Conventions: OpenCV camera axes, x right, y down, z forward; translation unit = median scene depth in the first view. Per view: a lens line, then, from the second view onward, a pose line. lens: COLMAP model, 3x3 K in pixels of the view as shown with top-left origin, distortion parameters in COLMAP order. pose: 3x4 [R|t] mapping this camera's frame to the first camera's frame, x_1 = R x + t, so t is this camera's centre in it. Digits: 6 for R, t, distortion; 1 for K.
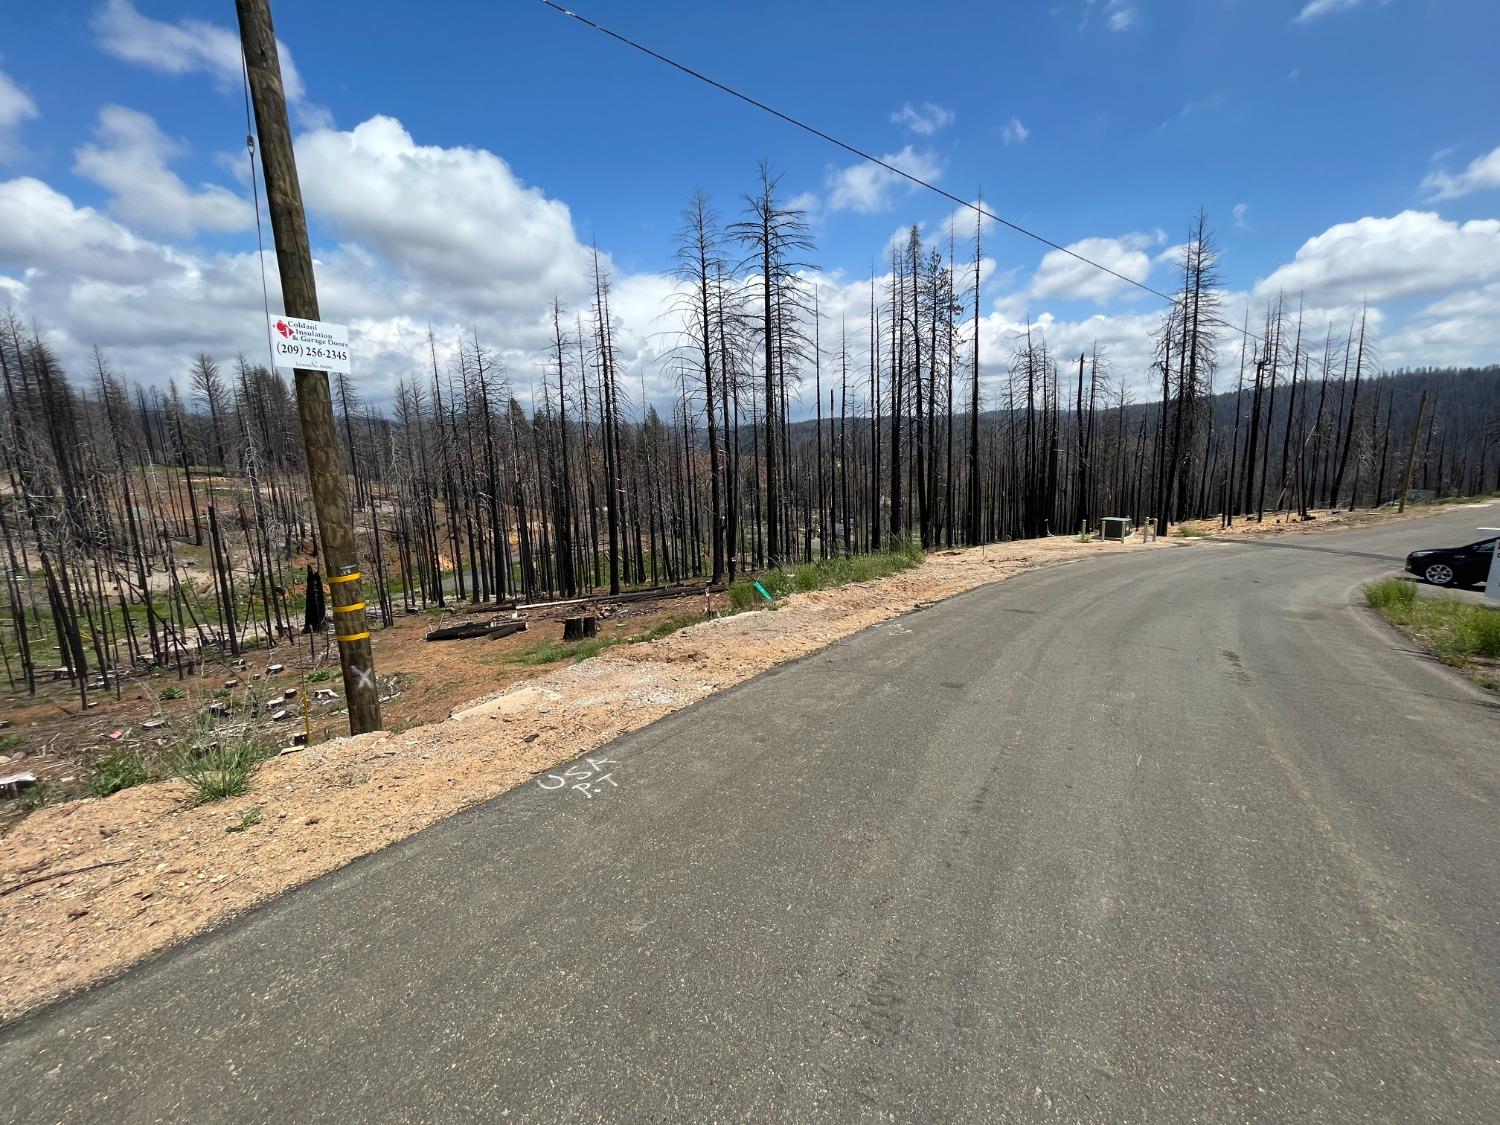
lens RADIAL K [[602.6, 0, 750.2], [0, 602.6, 546.7], [0, 0, 1]] dist [-0.003490, 0.000214]
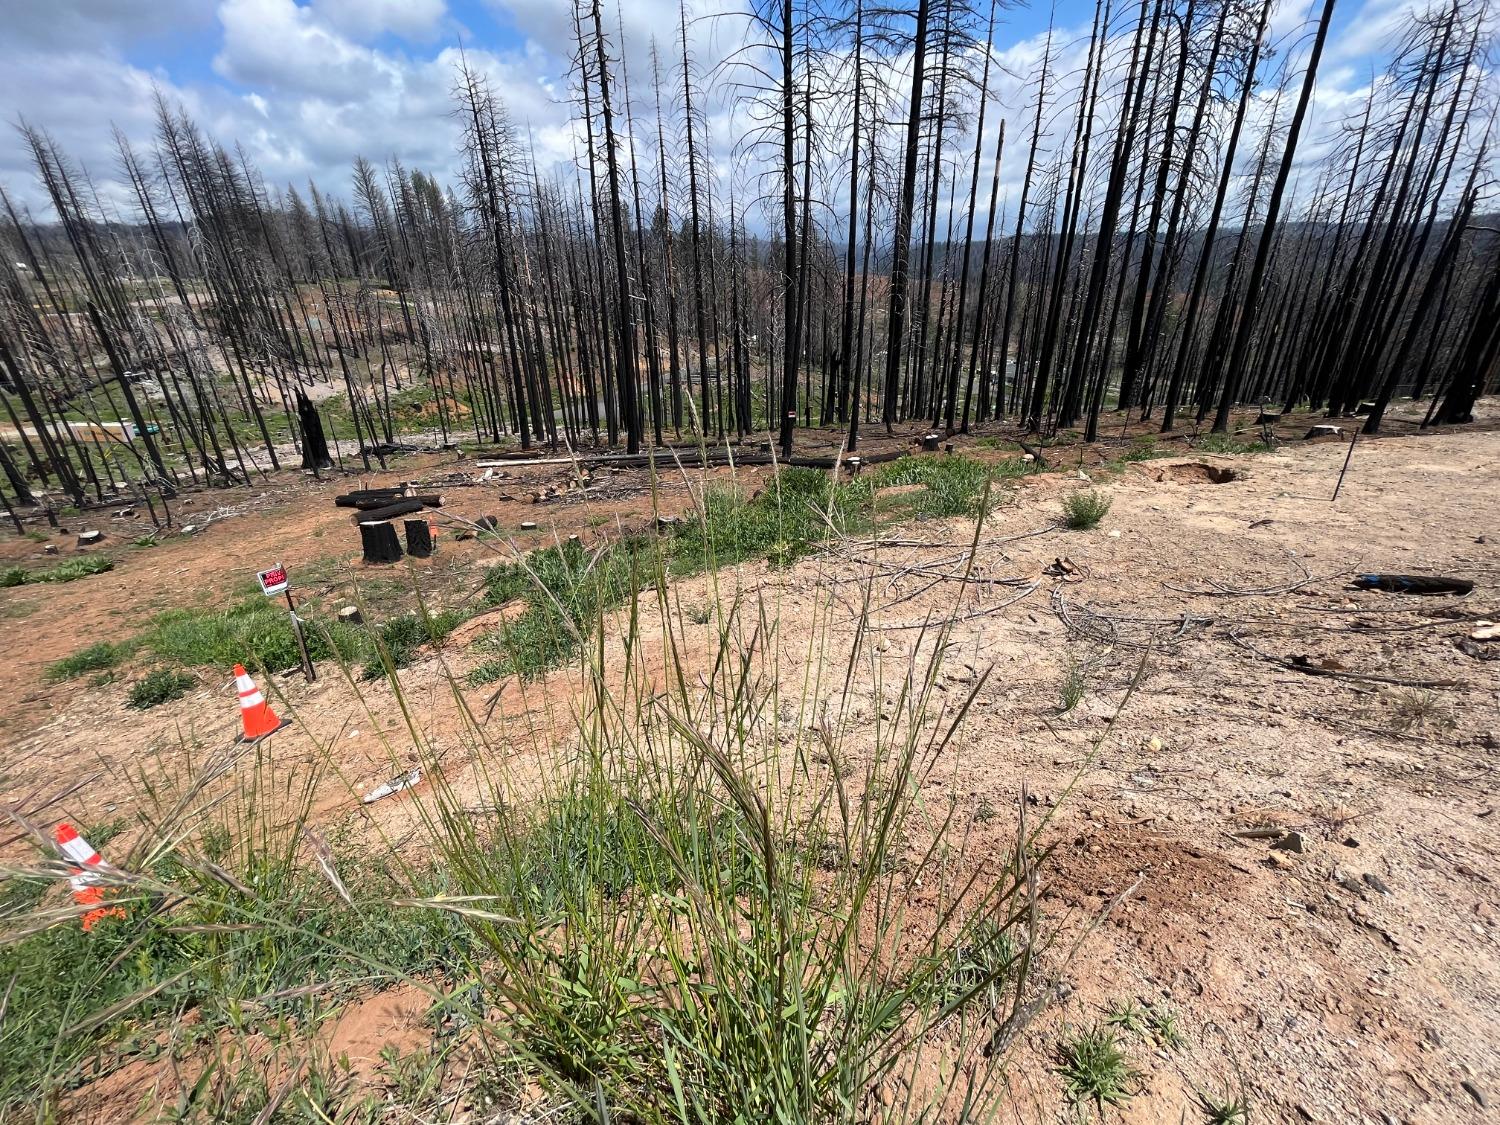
lens RADIAL K [[602.6, 0, 756.1], [0, 602.6, 545.0], [0, 0, 1]] dist [-0.003490, 0.000214]
pose [[0.966011, 0.116711, -0.230653, 0.059314], [-0.052409, 0.962169, 0.267365, -0.008639], [0.253132, -0.246189, 0.935583, 0.206735]]
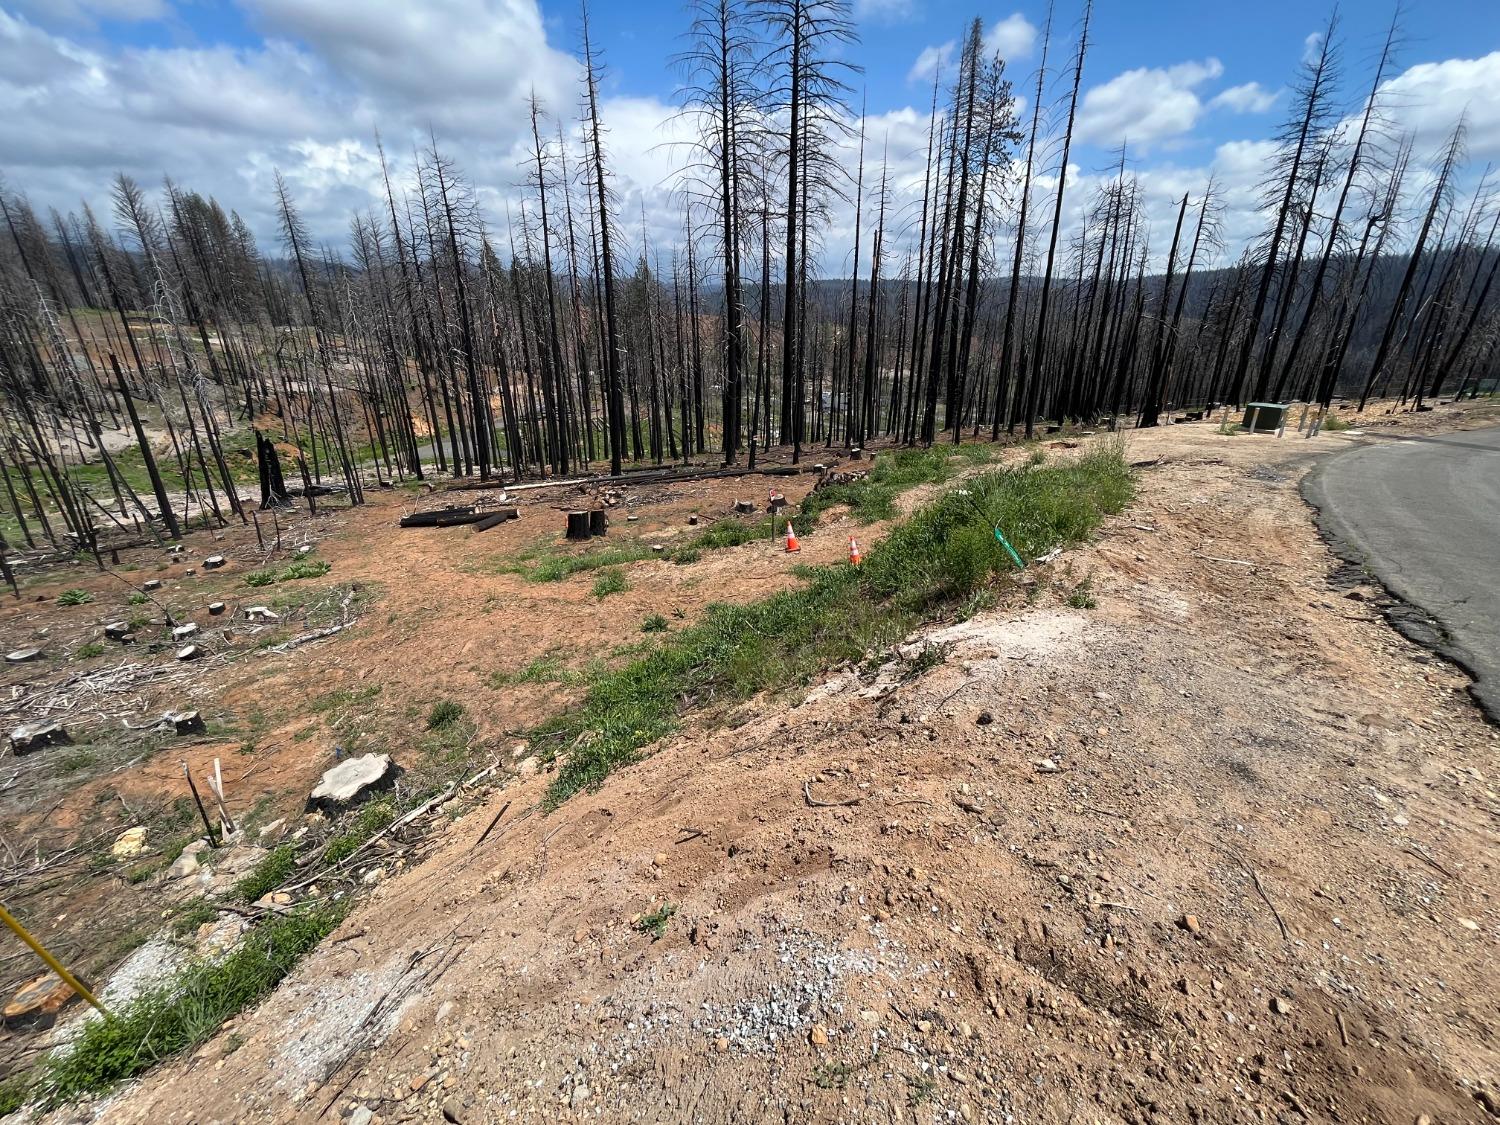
lens RADIAL K [[602.6, 0, 750.9], [0, 602.6, 546.3], [0, 0, 1]] dist [-0.003490, 0.000214]
pose [[0.999452, 0.023679, 0.023148, -0.029526], [-0.027986, 0.977678, 0.208238, -0.003620], [-0.017700, -0.208771, 0.977804, 0.073572]]
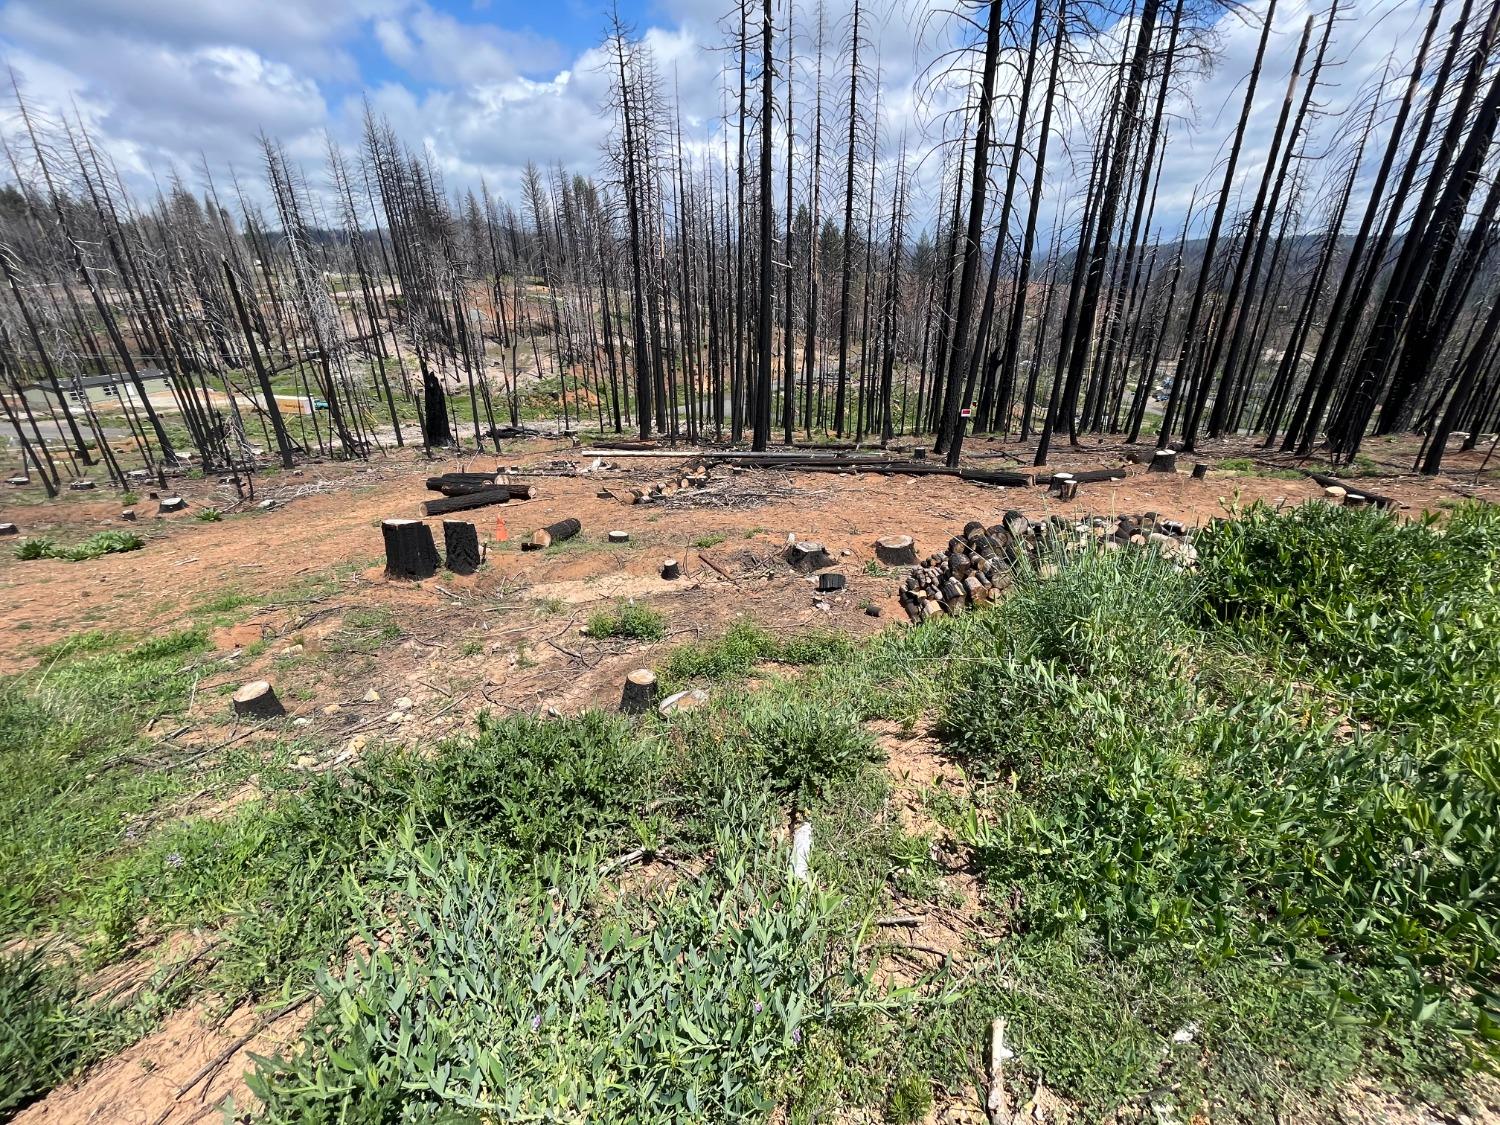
lens RADIAL K [[602.6, 0, 757.2], [0, 602.6, 543.8], [0, 0, 1]] dist [-0.003490, 0.000214]
pose [[0.894077, 0.197612, -0.401965, 0.023068], [-0.089992, 0.958369, 0.270981, 0.003353], [0.438779, -0.206105, 0.874639, 0.274111]]
